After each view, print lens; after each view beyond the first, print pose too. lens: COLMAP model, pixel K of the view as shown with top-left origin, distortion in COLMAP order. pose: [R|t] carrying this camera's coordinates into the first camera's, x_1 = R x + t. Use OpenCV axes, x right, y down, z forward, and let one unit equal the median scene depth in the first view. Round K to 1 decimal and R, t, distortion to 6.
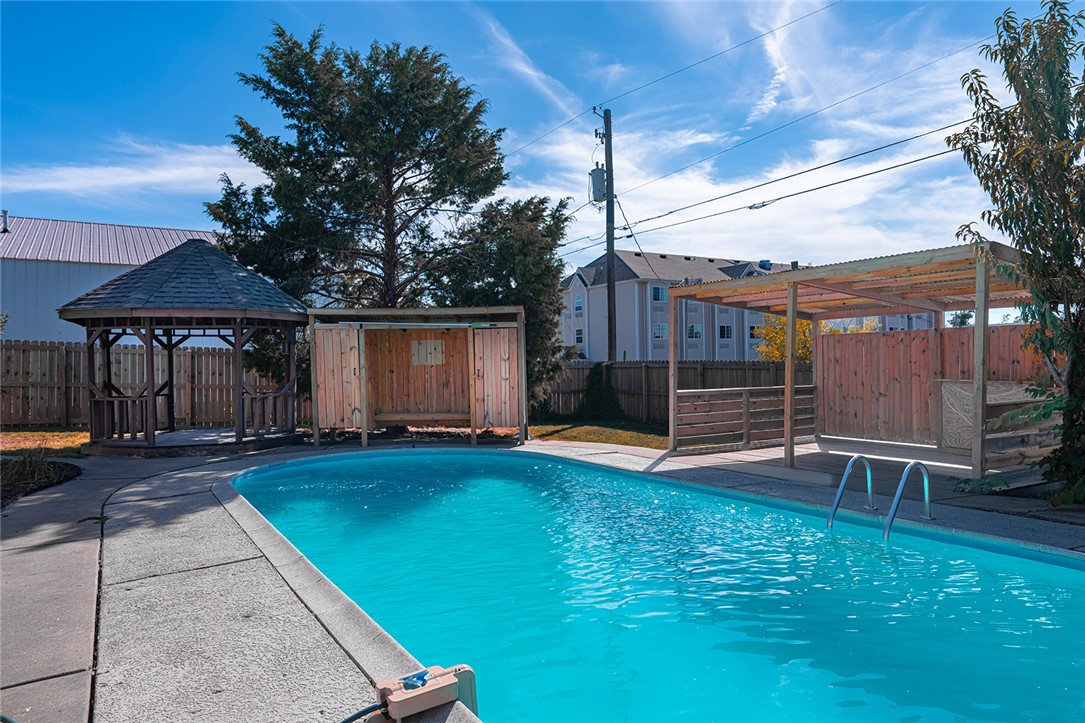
lens RADIAL K [[725.6, 0, 542.0], [0, 725.6, 364.1], [0, 0, 1]] dist [-0.012424, 0.003377]
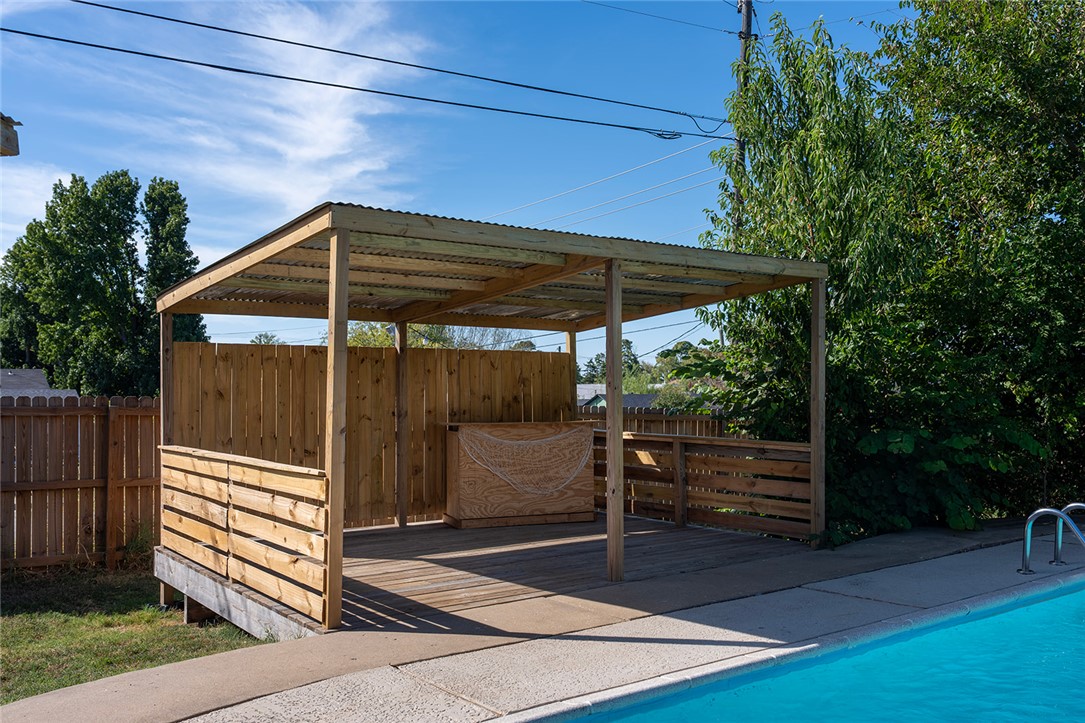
lens RADIAL K [[950.8, 0, 542.5], [0, 950.8, 365.4], [0, 0, 1]] dist [-0.003325, 0.001528]
pose [[-0.098517, 0.035745, 0.994493, -0.335820], [0.002340, 0.999360, -0.035688, -0.000979], [-0.995133, -0.001189, -0.098538, 0.946214]]
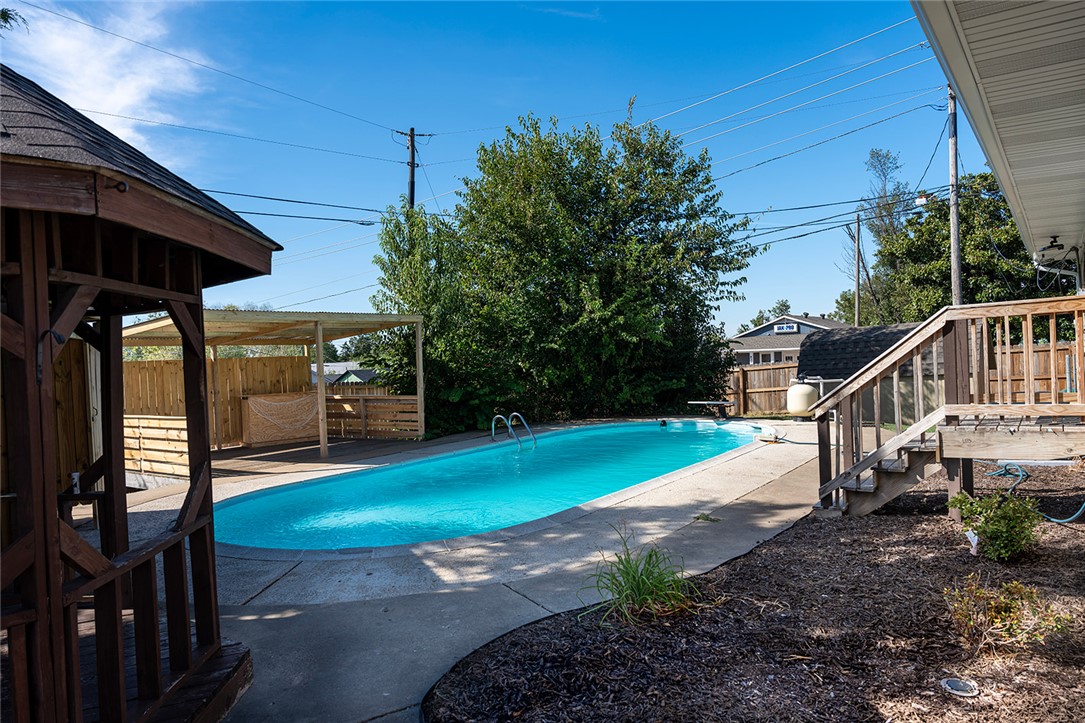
lens RADIAL K [[725.6, 0, 541.2], [0, 725.6, 362.5], [0, 0, 1]] dist [-0.012424, 0.003377]
pose [[-0.399677, 0.021441, 0.916405, -0.883359], [0.047501, 0.998868, -0.002653, -0.010357], [-0.915425, 0.042470, -0.400242, 0.972855]]
